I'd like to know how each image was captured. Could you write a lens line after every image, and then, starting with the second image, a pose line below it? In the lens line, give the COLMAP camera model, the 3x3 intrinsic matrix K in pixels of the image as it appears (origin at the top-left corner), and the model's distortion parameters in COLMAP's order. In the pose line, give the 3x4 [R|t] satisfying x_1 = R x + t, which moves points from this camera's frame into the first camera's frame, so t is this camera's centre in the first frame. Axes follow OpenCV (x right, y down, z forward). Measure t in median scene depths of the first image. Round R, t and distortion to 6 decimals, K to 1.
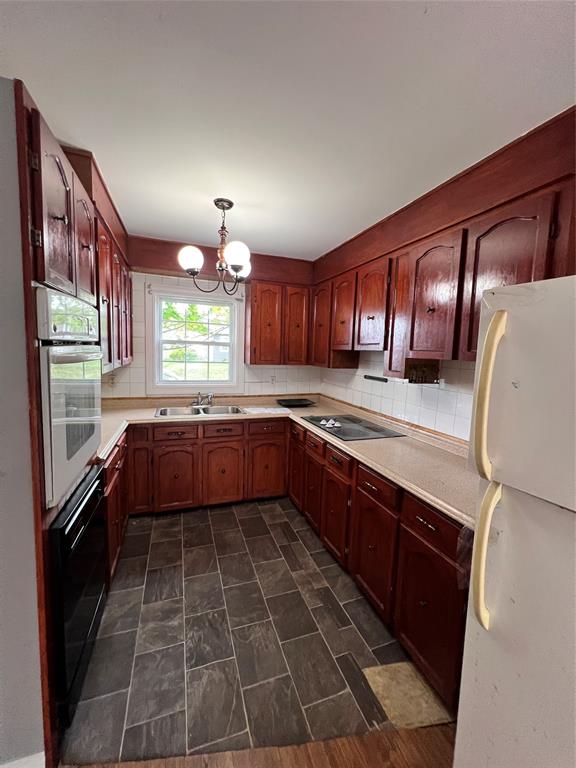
lens RADIAL K [[308.1, 0, 289.5], [0, 308.1, 379.8], [0, 0, 1]] dist [-0.004607, 0.000313]
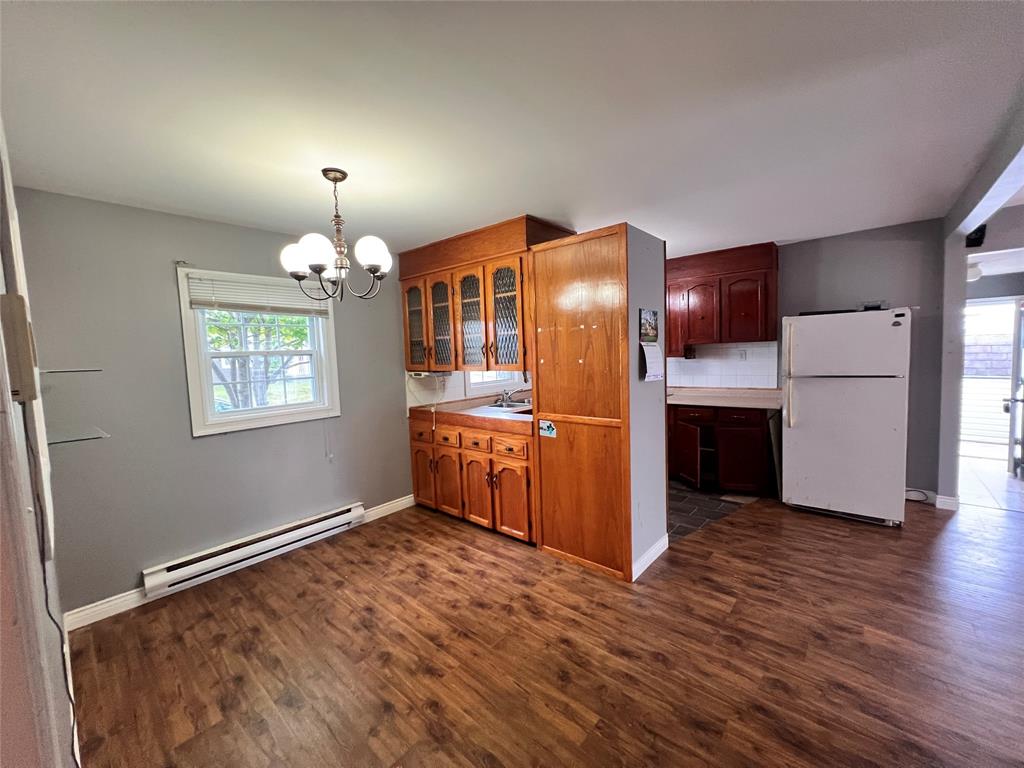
lens RADIAL K [[410.8, 0, 512.3], [0, 410.8, 381.3], [0, 0, 1]] dist [-0.004607, 0.000313]
pose [[0.876135, -0.104126, 0.470686, -1.271229], [0.115329, 0.993314, 0.005070, 0.007862], [-0.468067, 0.049842, 0.882286, -0.459843]]
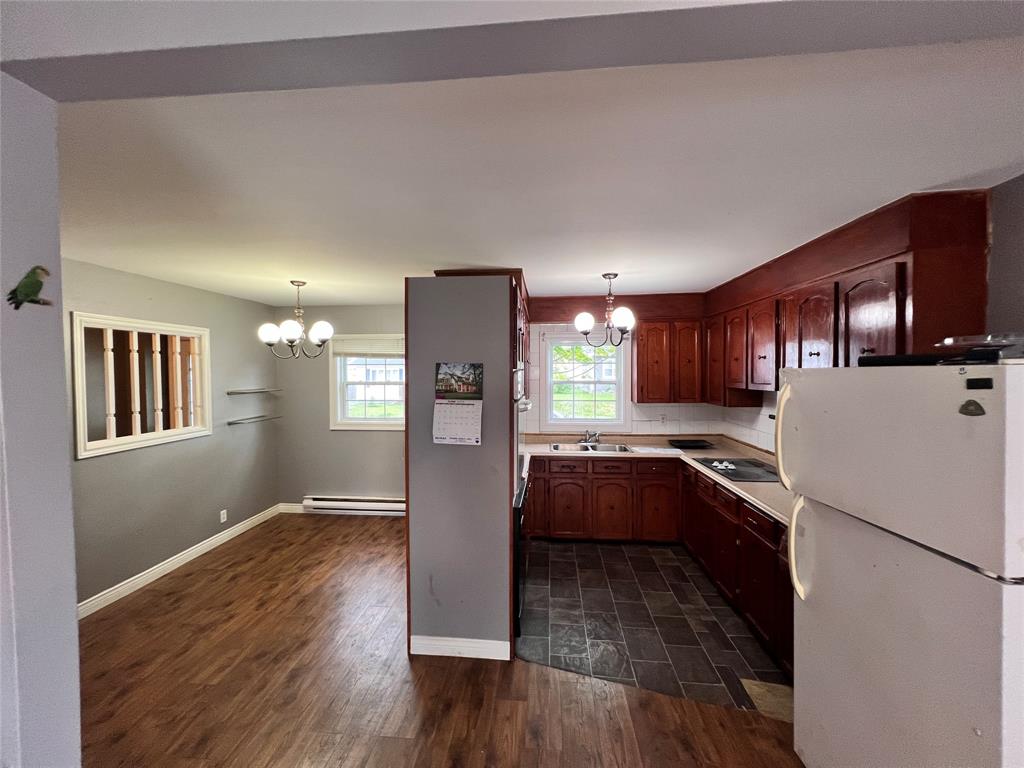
lens RADIAL K [[410.8, 0, 509.5], [0, 410.8, 380.4], [0, 0, 1]] dist [-0.004607, 0.000313]
pose [[0.903402, -0.029852, -0.427755, 0.088490], [-0.005433, 0.996697, -0.081029, -0.016564], [0.428761, 0.075526, 0.900255, -0.485195]]
